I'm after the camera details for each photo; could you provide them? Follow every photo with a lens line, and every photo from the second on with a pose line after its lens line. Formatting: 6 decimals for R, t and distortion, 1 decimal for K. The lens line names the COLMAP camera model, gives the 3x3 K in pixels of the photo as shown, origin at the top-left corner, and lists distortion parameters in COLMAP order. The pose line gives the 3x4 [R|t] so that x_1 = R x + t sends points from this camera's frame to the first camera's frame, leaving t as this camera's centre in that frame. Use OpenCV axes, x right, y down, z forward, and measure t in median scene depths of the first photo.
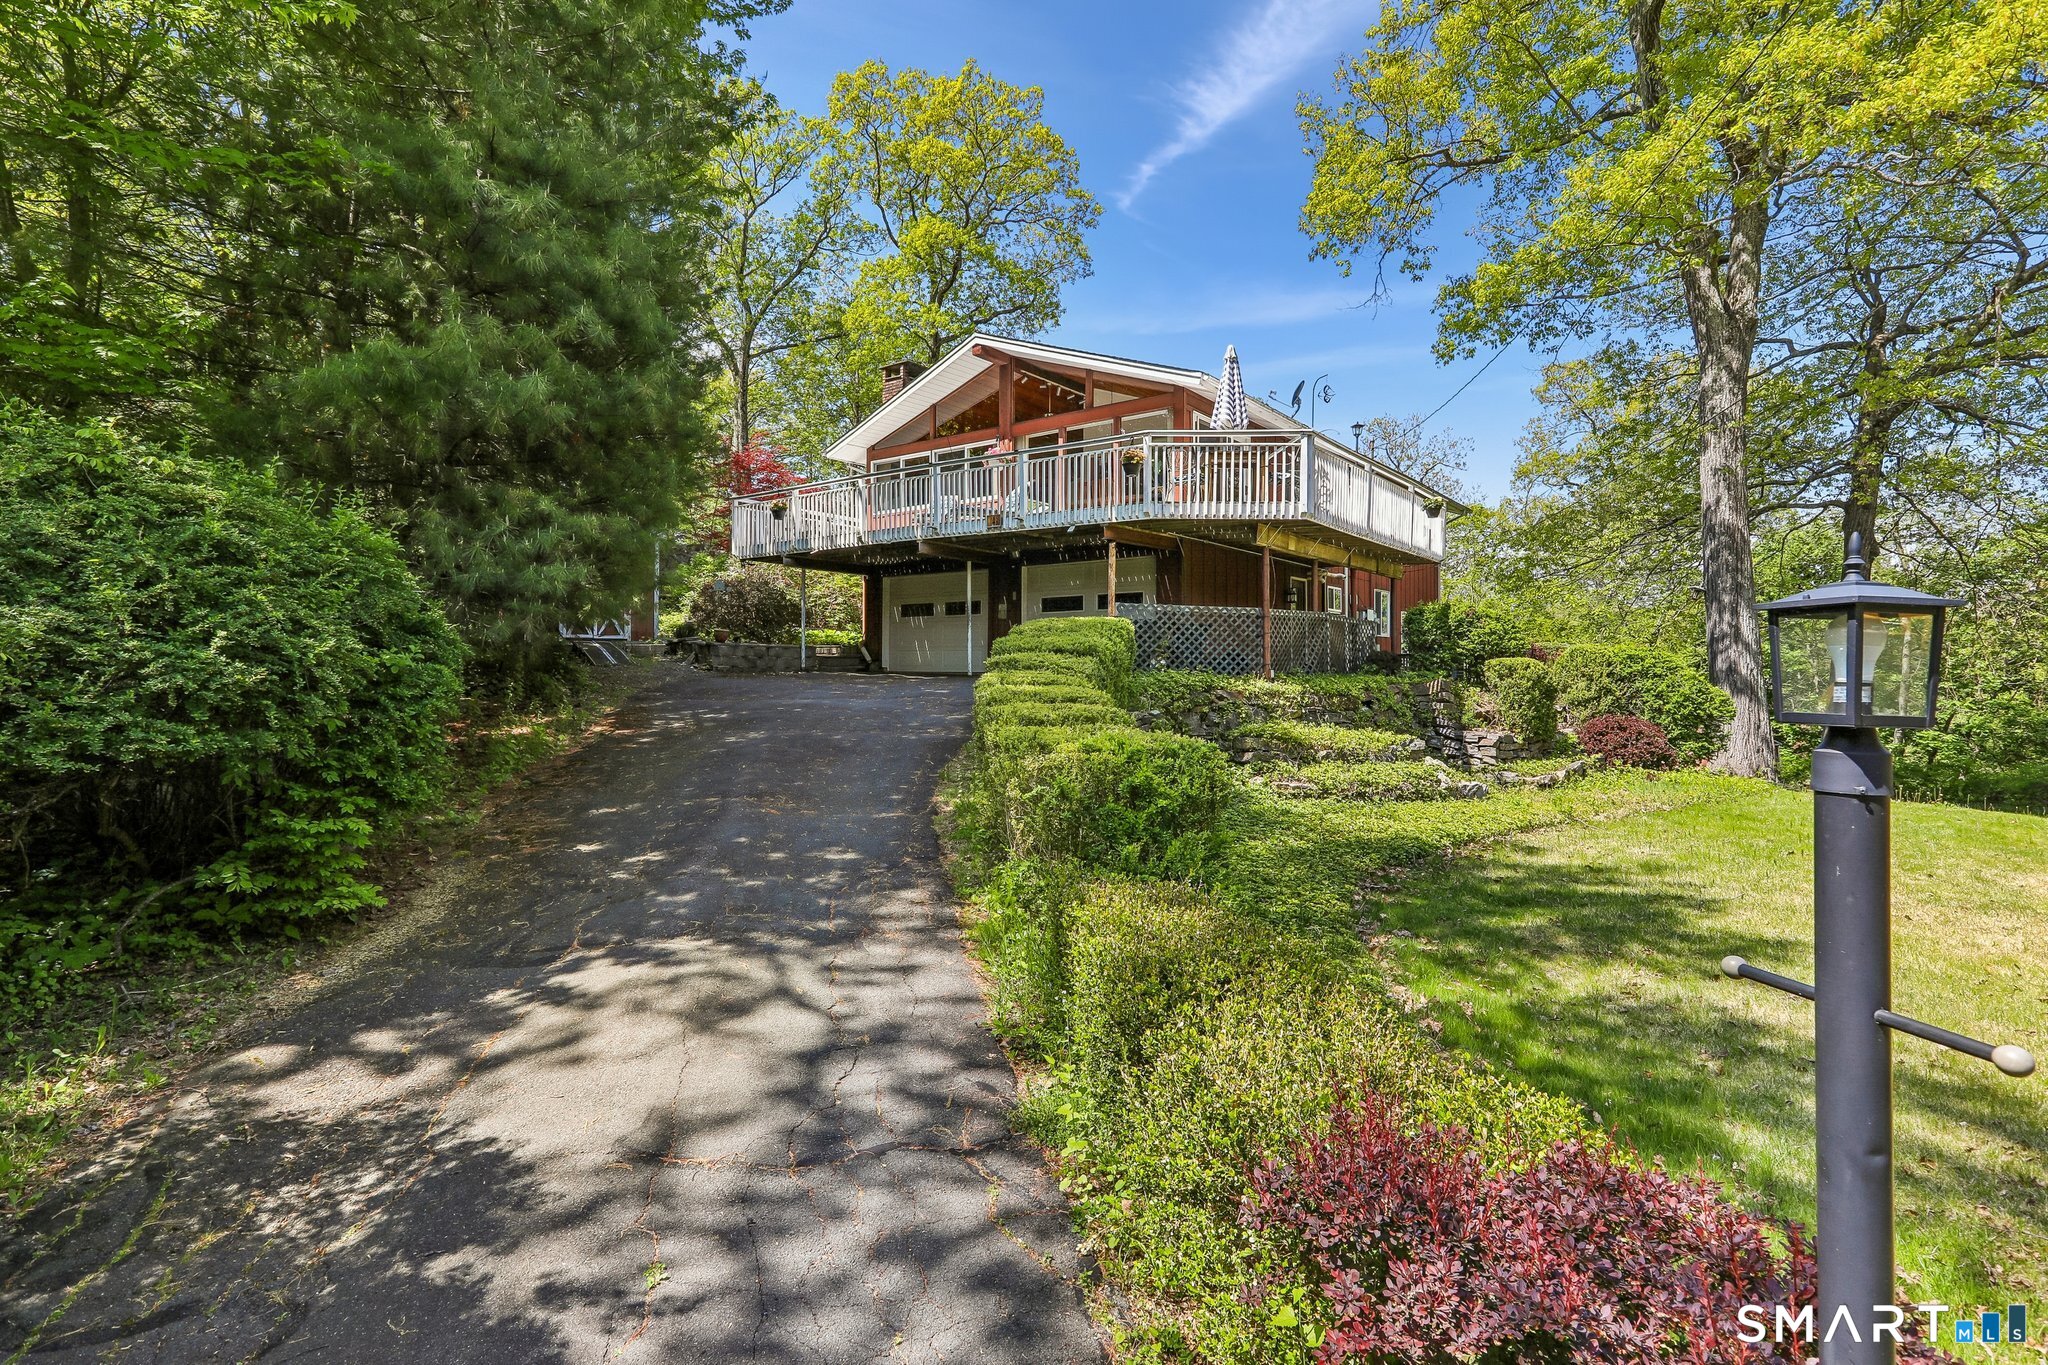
lens RADIAL K [[958.4, 0, 1016.3], [0, 958.4, 675.3], [0, 0, 1]] dist [0.021304, 0.000313]
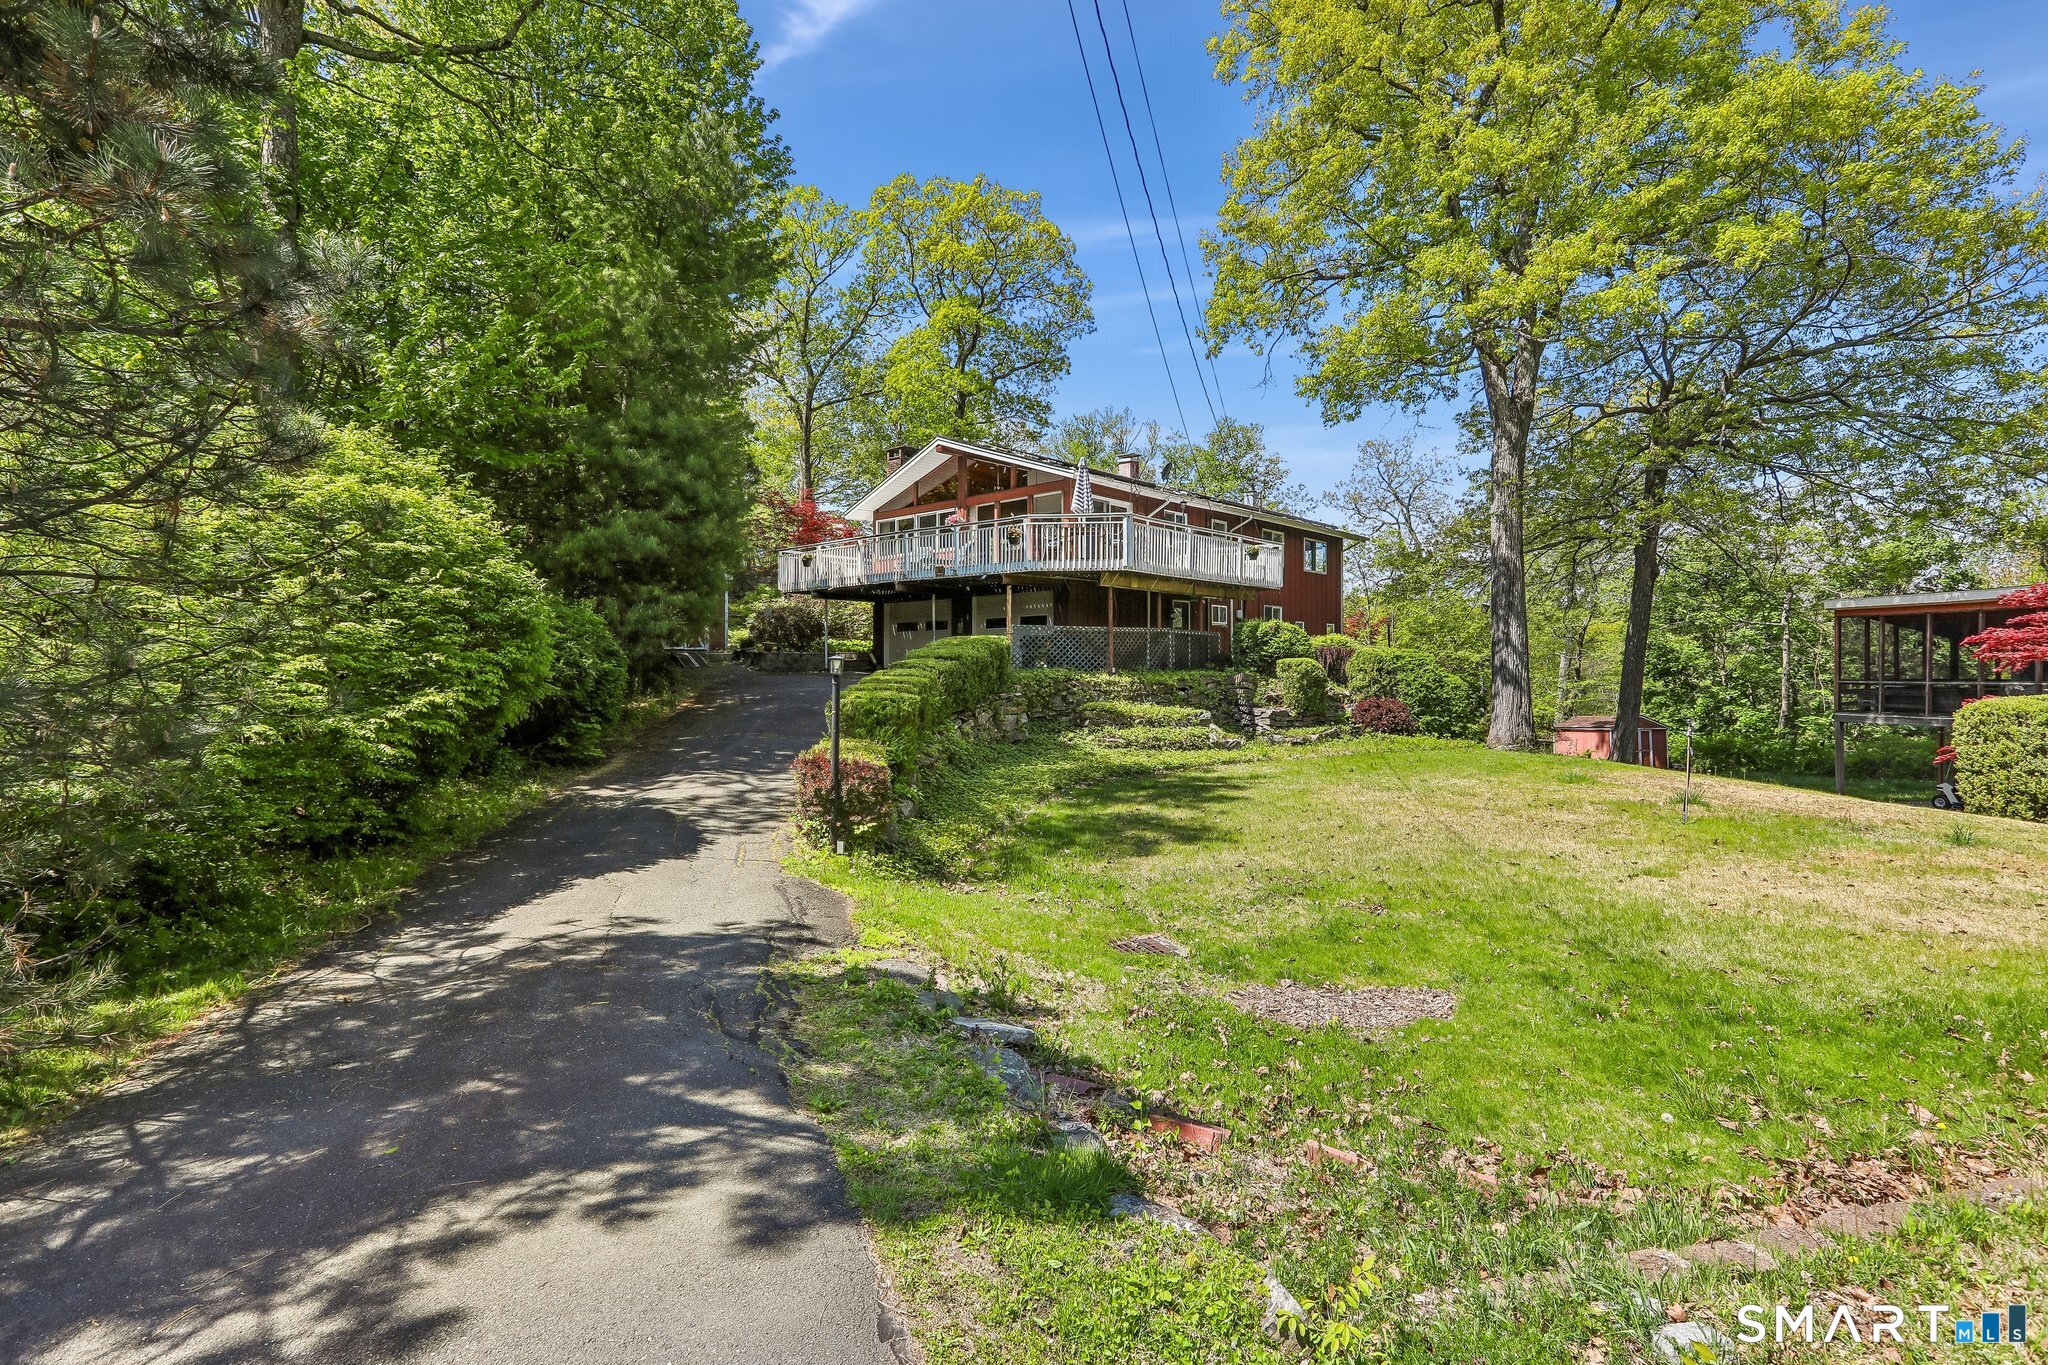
lens RADIAL K [[958.4, 0, 1025.0], [0, 958.4, 668.9], [0, 0, 1]] dist [0.021304, 0.000313]
pose [[0.997059, -0.007697, -0.076252, 0.183252], [0.007146, 0.999946, -0.007498, 0.004952], [0.076306, 0.006931, 0.997060, -0.402451]]
